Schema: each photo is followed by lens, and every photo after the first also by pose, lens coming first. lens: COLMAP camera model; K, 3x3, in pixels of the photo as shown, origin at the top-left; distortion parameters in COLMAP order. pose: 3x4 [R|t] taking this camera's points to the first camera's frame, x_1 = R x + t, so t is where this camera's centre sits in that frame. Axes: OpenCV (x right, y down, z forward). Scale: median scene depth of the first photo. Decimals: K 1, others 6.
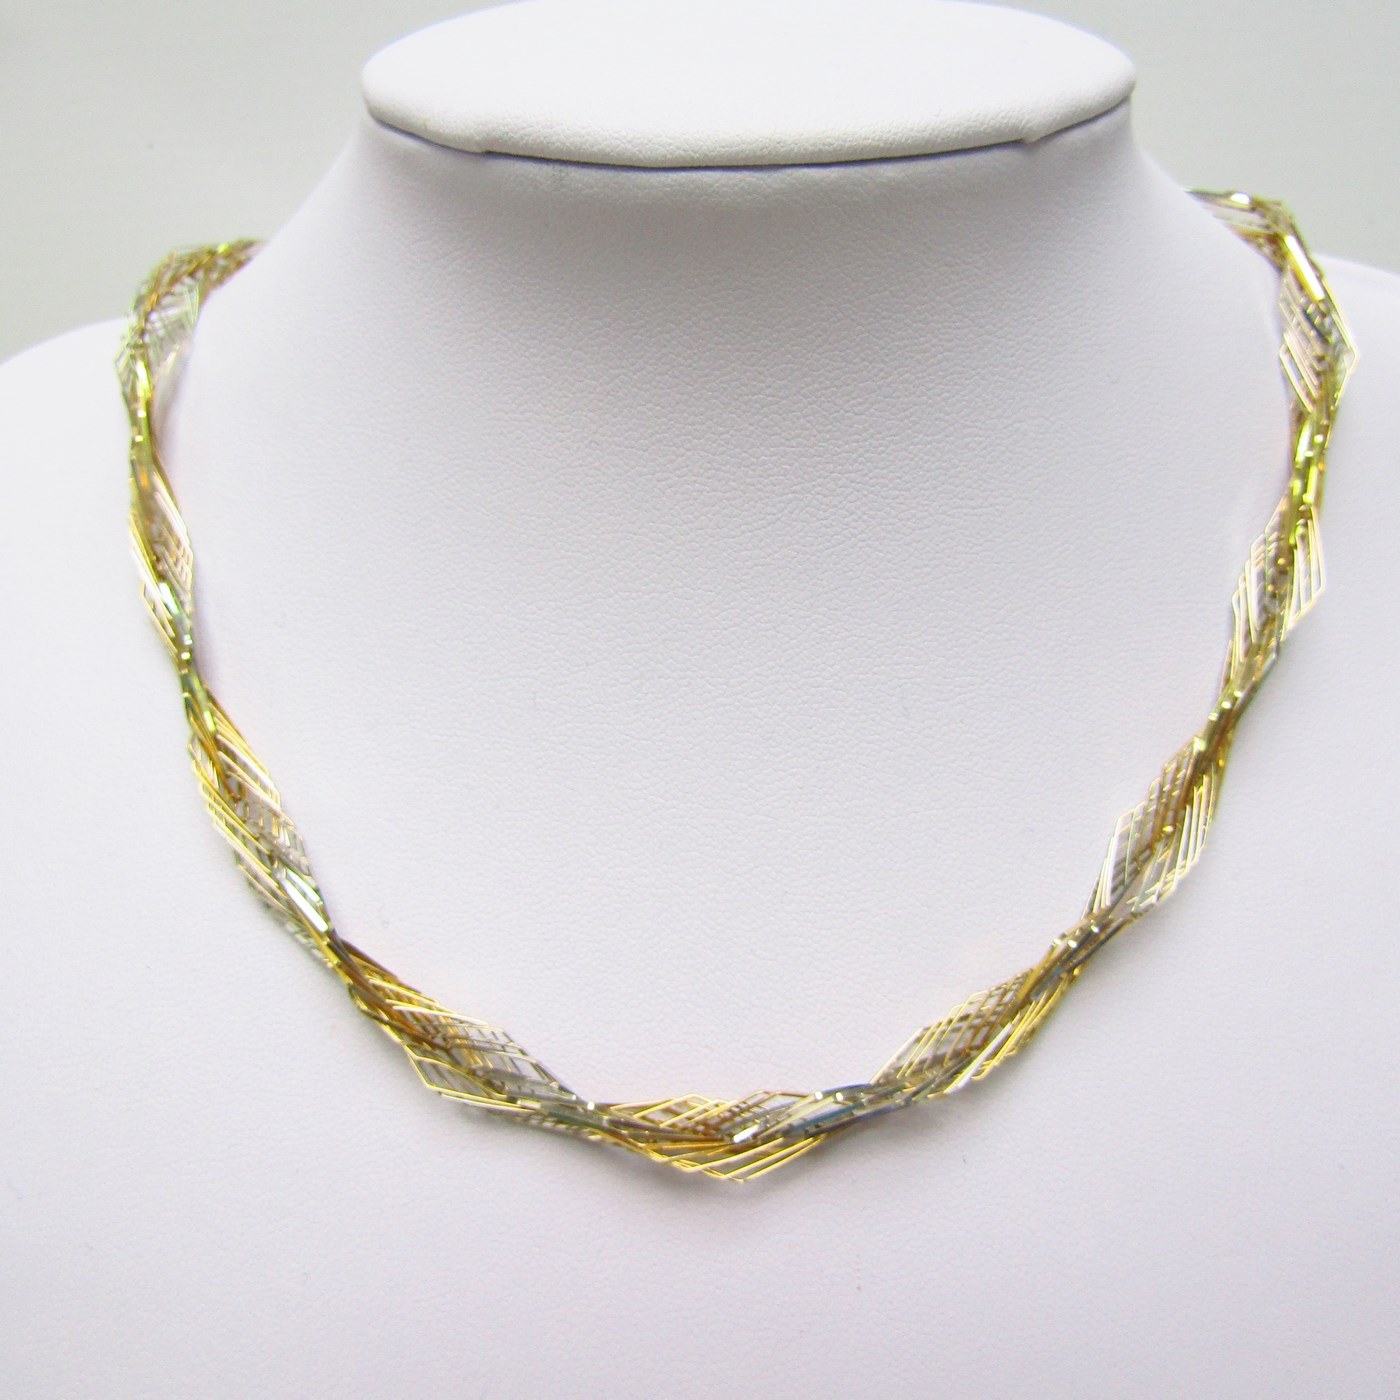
lens RADIAL K [[1321.7, 0, 700.0], [0, 1321.7, 700.0], [0, 0, 1]] dist [-0.005430, -0.004250]
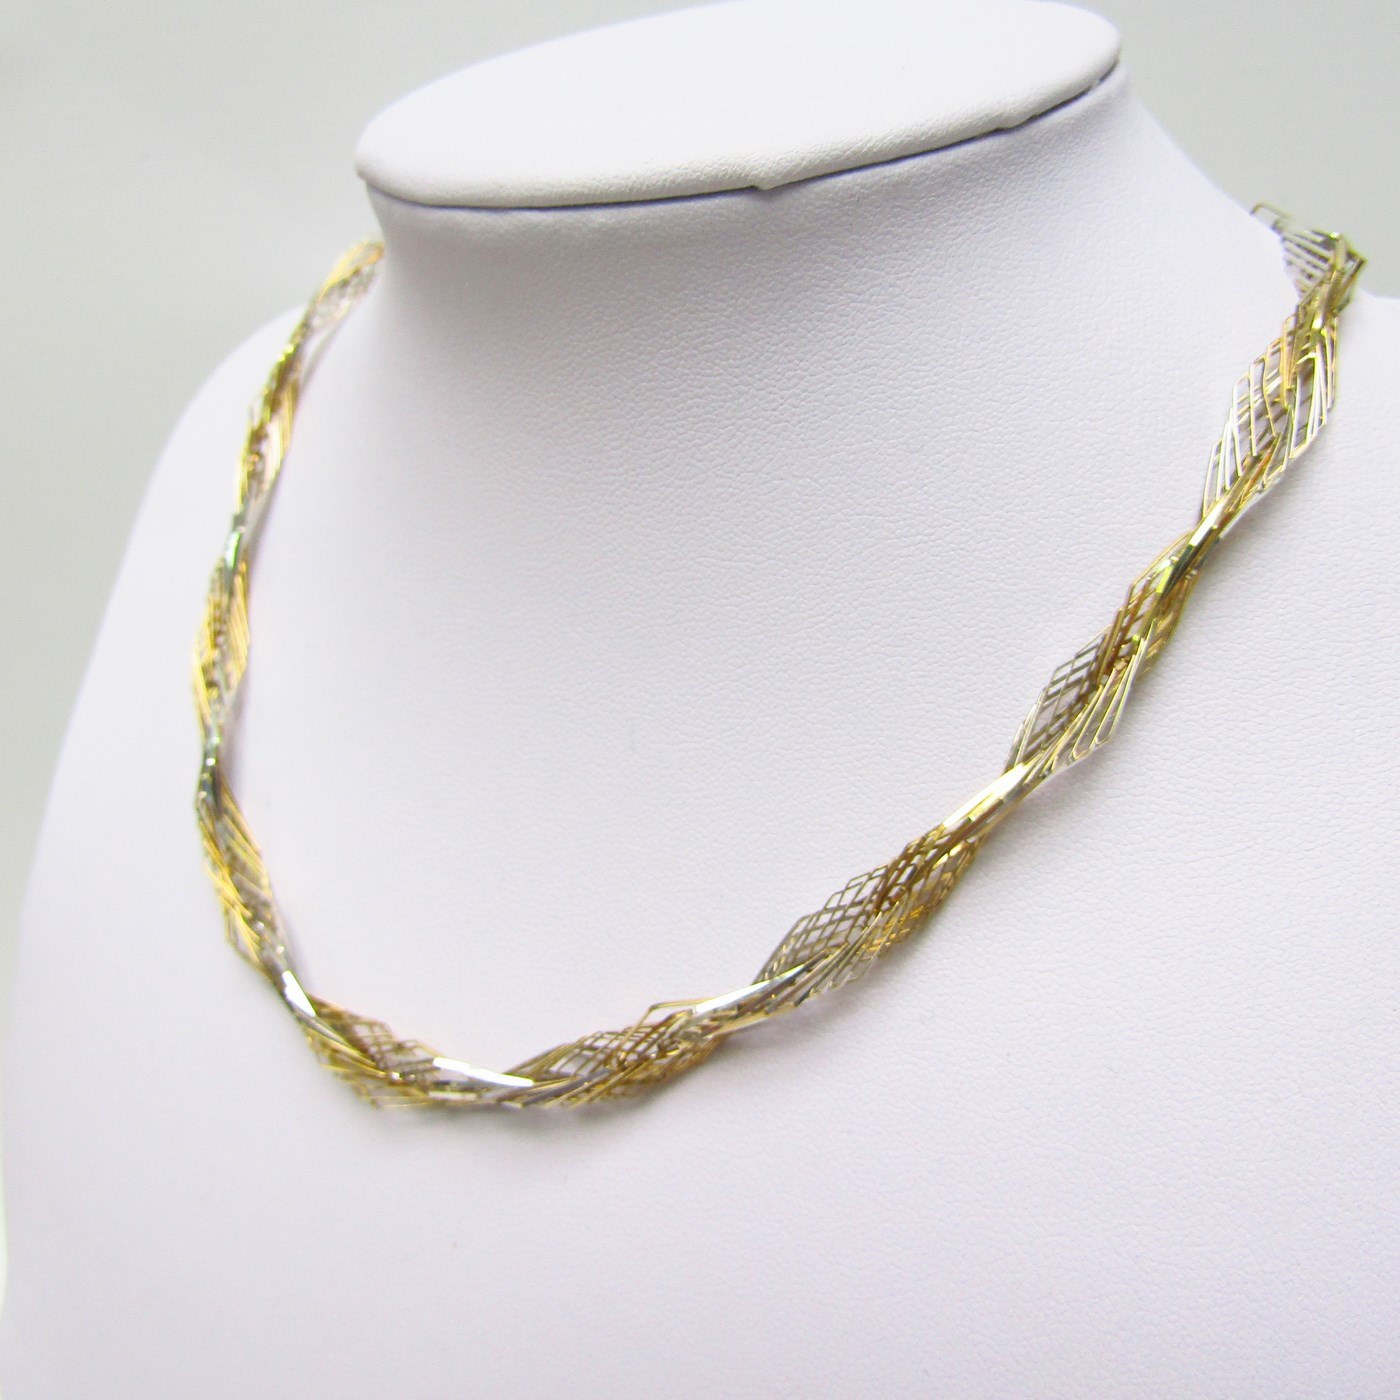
lens RADIAL K [[1321.7, 0, 700.0], [0, 1321.7, 700.0], [0, 0, 1]] dist [-0.005430, -0.004250]
pose [[0.824267, 0.234570, -0.515326, 0.729957], [-0.212715, 0.971766, 0.102097, -0.142680], [0.524725, 0.025463, 0.850891, 0.166195]]
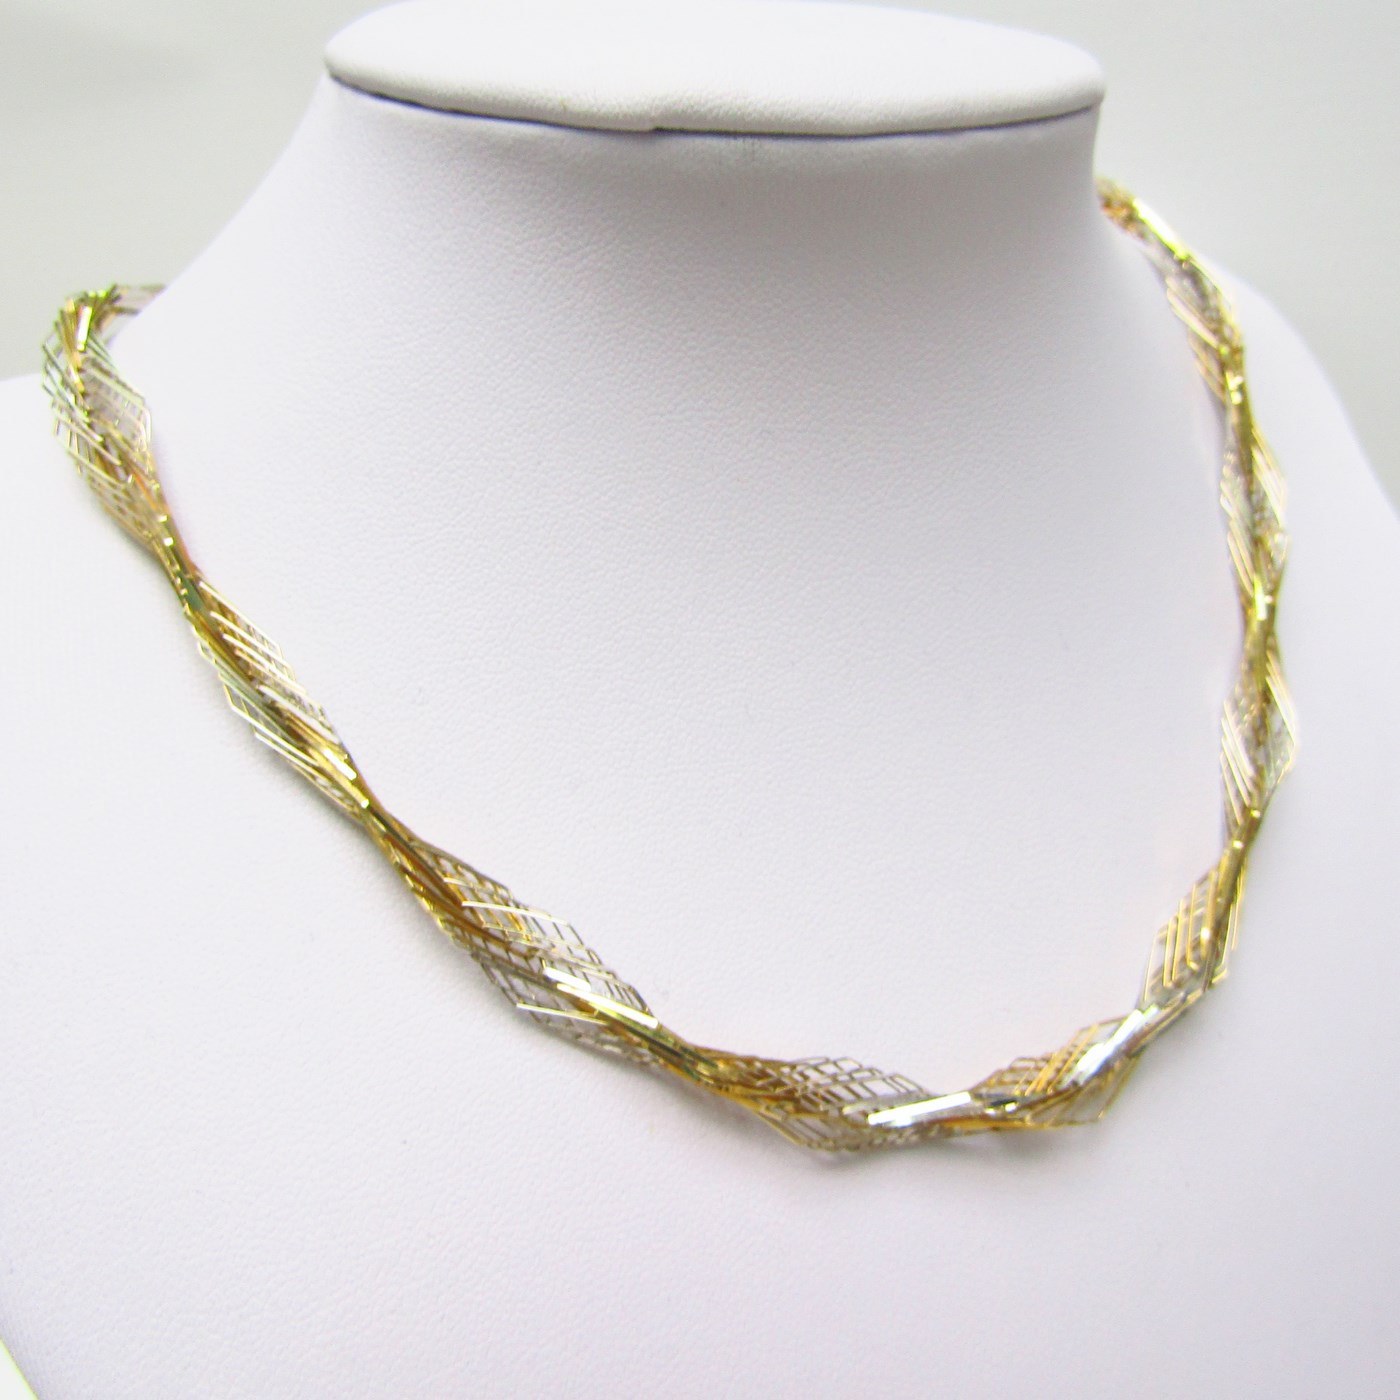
lens RADIAL K [[1321.7, 0, 700.0], [0, 1321.7, 700.0], [0, 0, 1]] dist [-0.005430, -0.004250]
pose [[0.877384, -0.213318, 0.429760, -0.575766], [0.234193, 0.972180, 0.004436, -0.022060], [-0.418750, 0.096755, 0.902932, 0.177804]]
